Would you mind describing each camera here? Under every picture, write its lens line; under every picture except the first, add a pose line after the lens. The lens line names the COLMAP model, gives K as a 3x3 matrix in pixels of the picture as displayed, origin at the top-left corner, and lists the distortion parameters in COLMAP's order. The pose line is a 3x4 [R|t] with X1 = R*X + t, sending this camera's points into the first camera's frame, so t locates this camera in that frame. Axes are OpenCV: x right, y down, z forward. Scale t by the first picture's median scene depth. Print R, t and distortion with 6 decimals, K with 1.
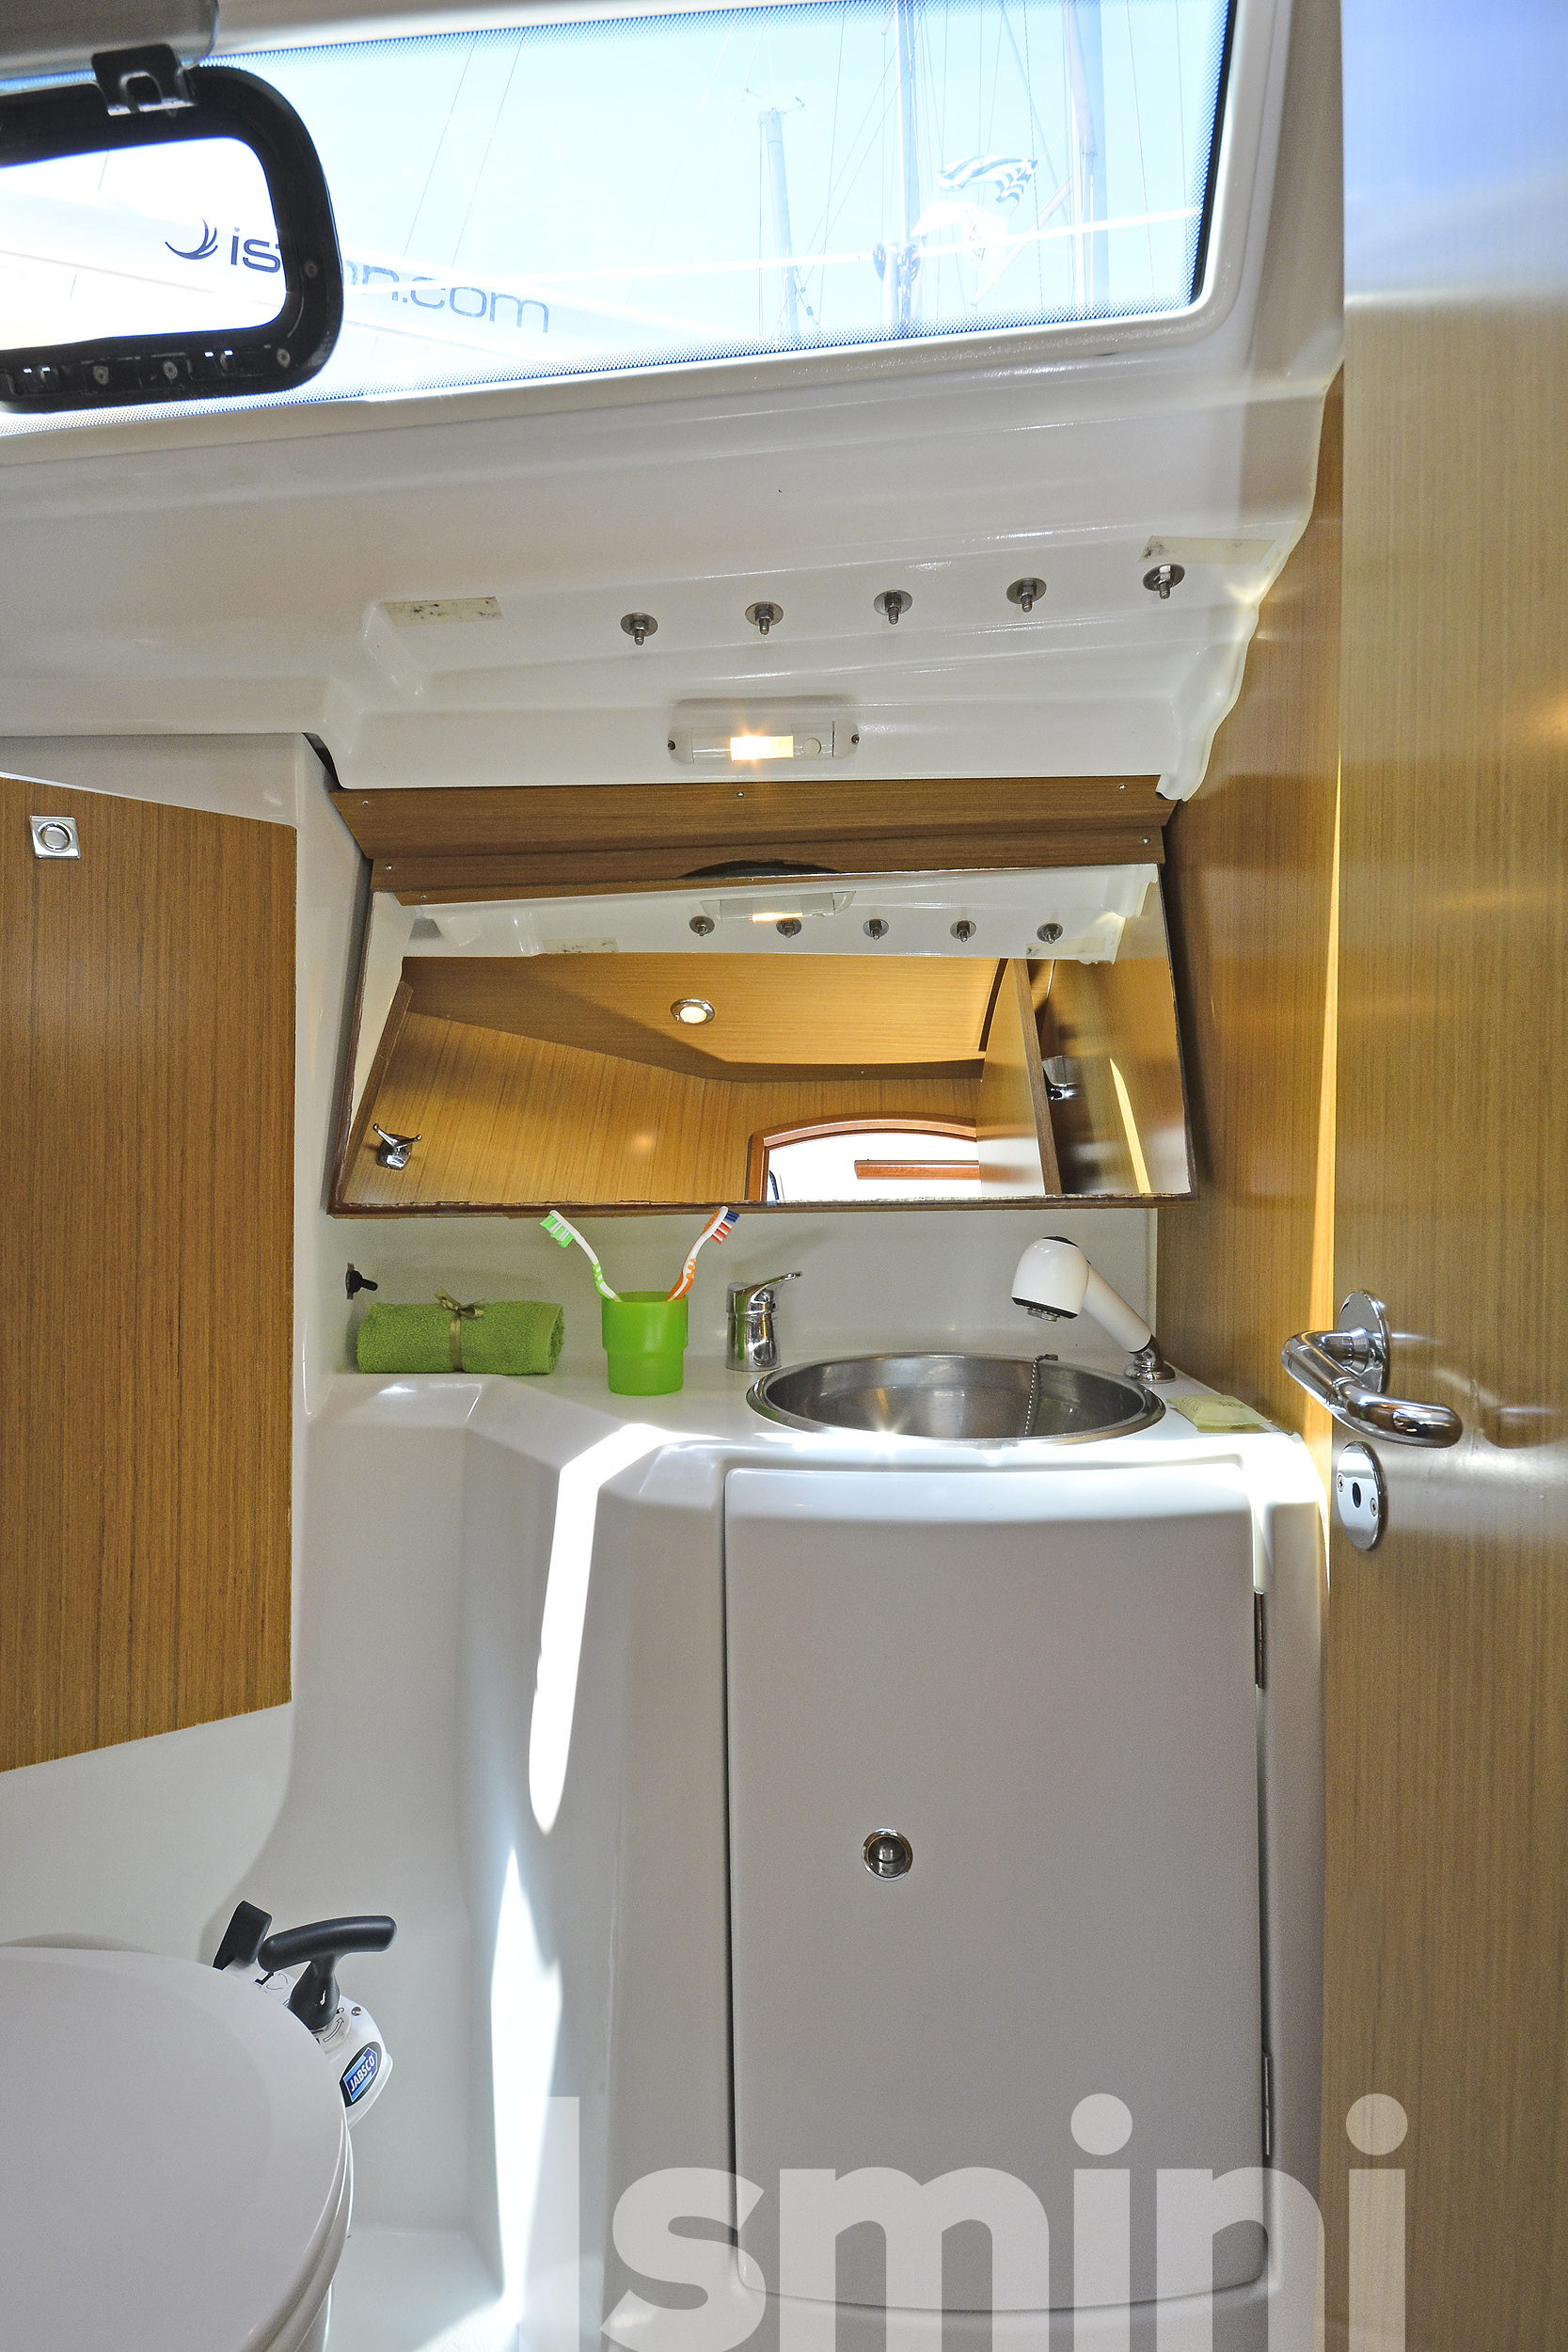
lens RADIAL K [[1126.0, 0, 792.4], [0, 1126.0, 1177.0], [0, 0, 1]] dist [-0.002418, 0.002133]
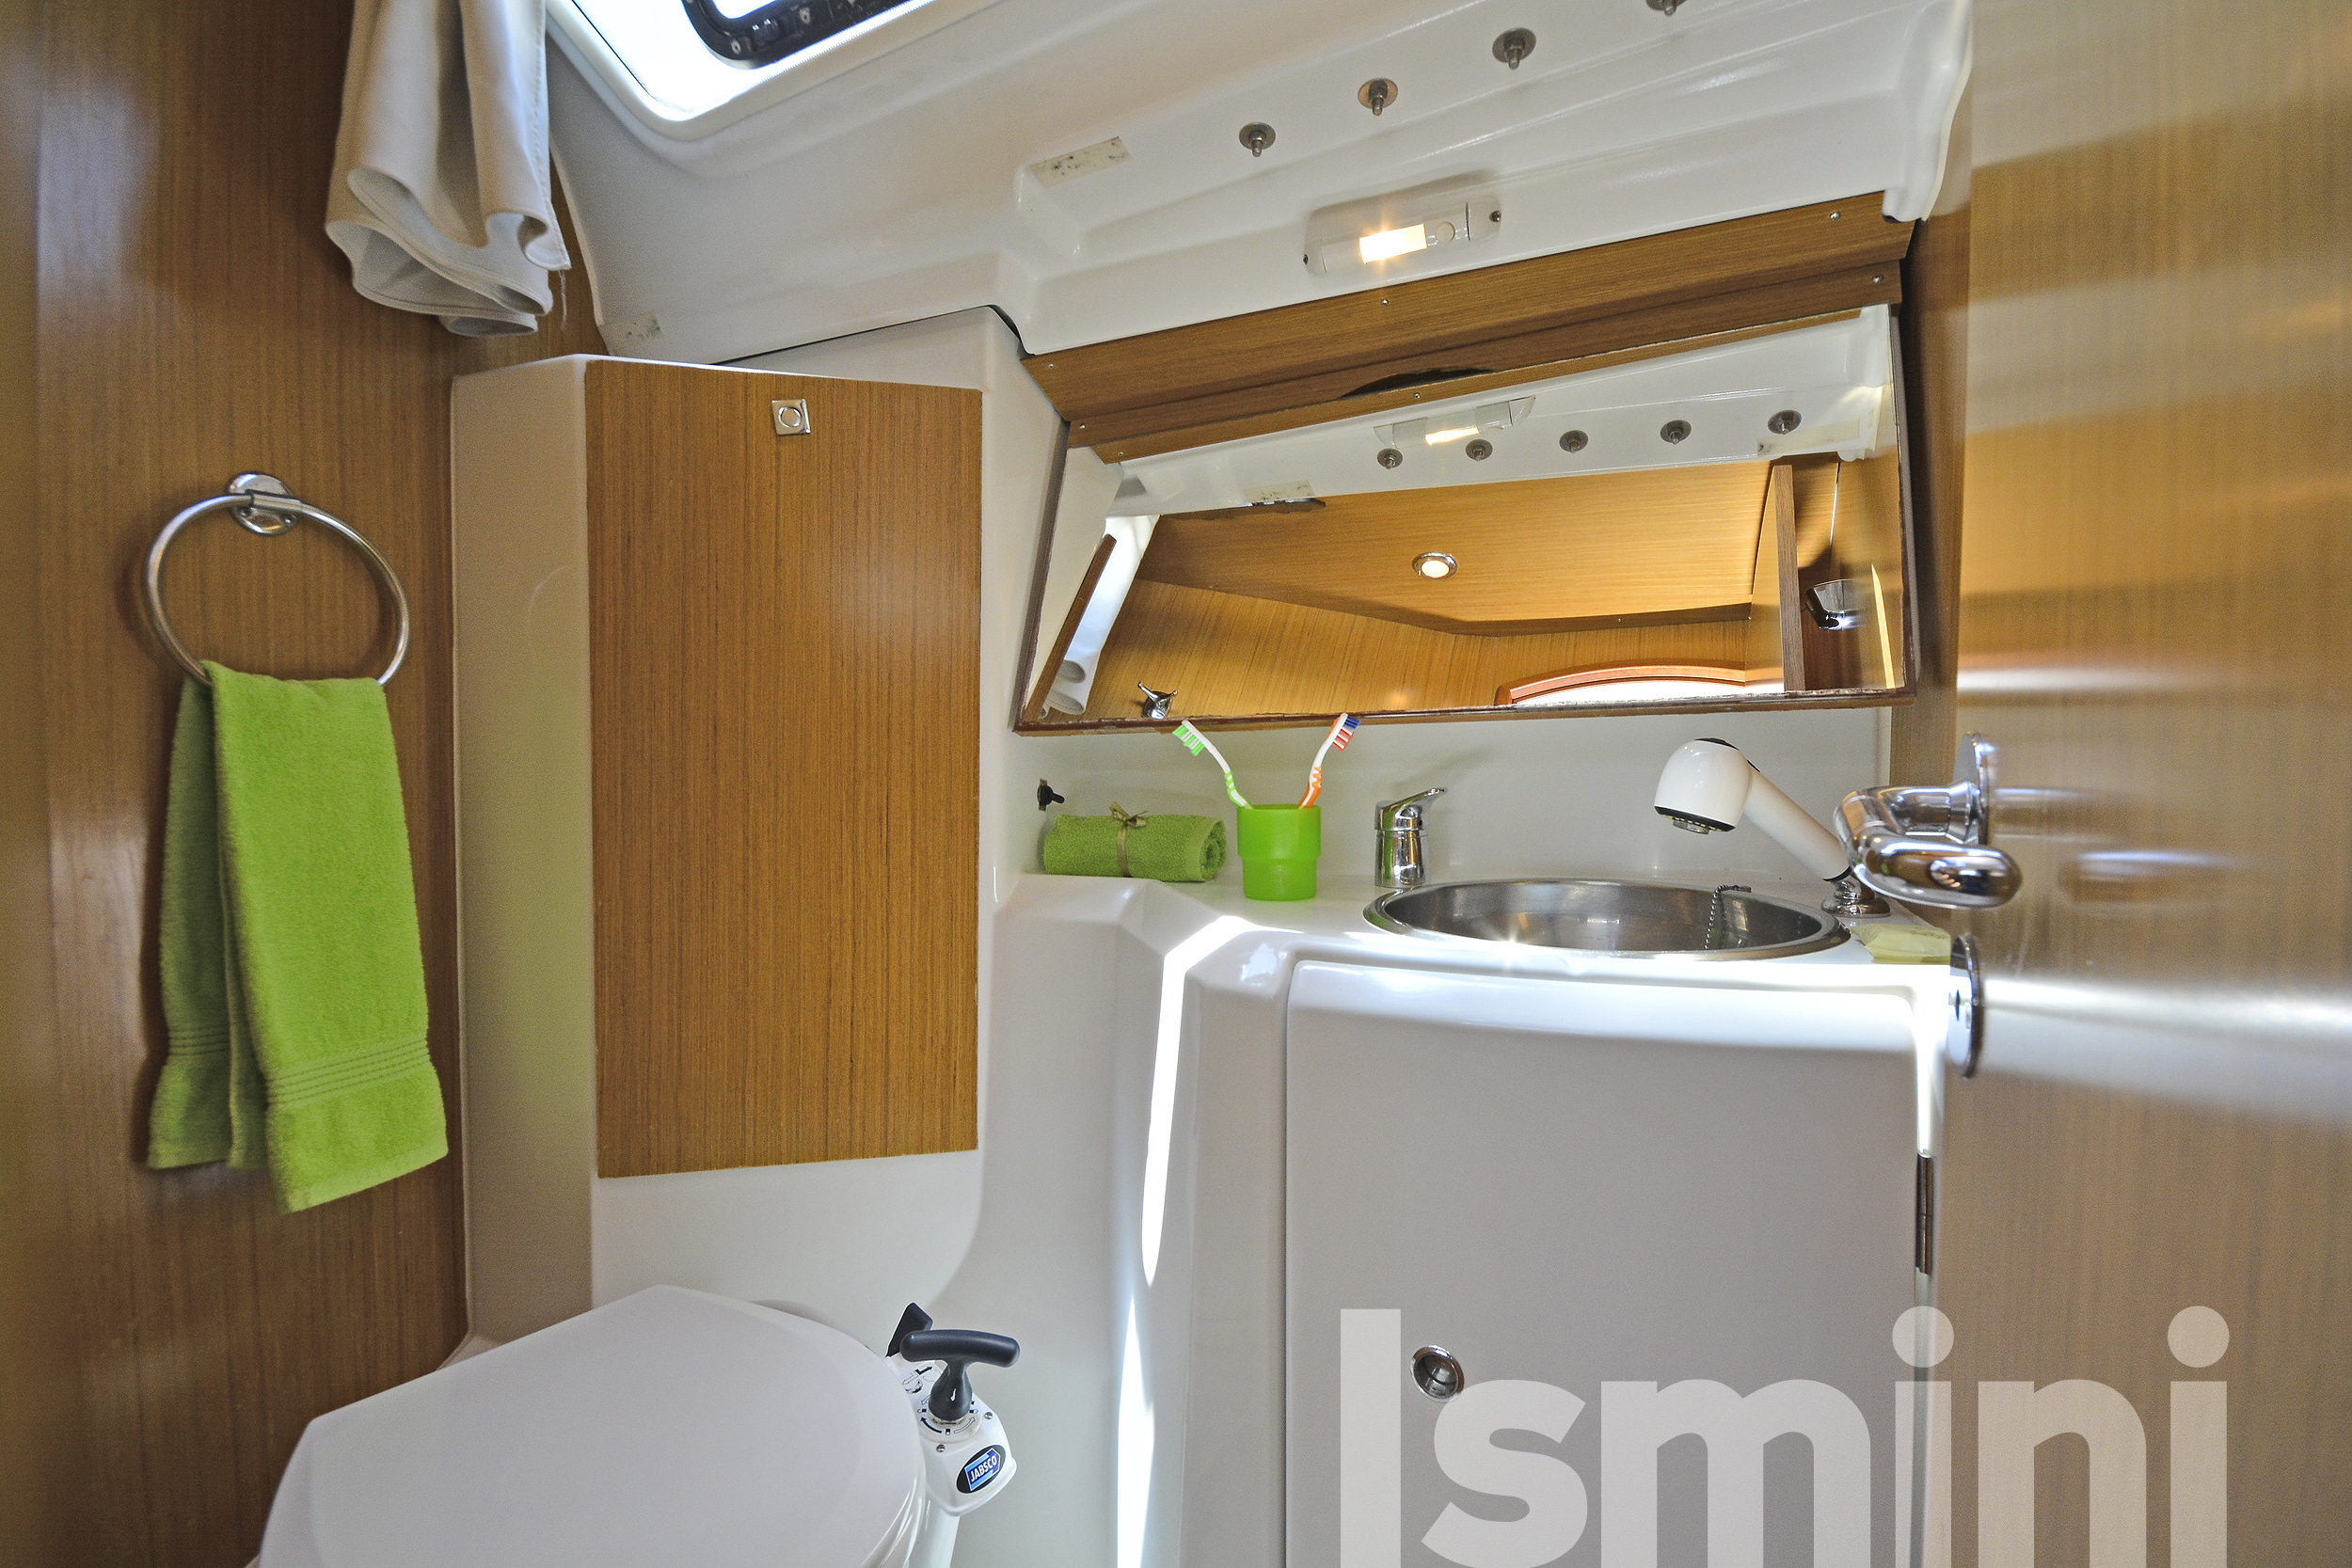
lens RADIAL K [[1044.9, 0, 1181.0], [0, 1044.9, 780.9], [0, 0, 1]] dist [0.008025, -0.012001]
pose [[0.927292, 0.004585, -0.374311, 0.149965], [0.005451, 0.999654, 0.025750, 0.060341], [0.374300, -0.025918, 0.926945, 0.089199]]
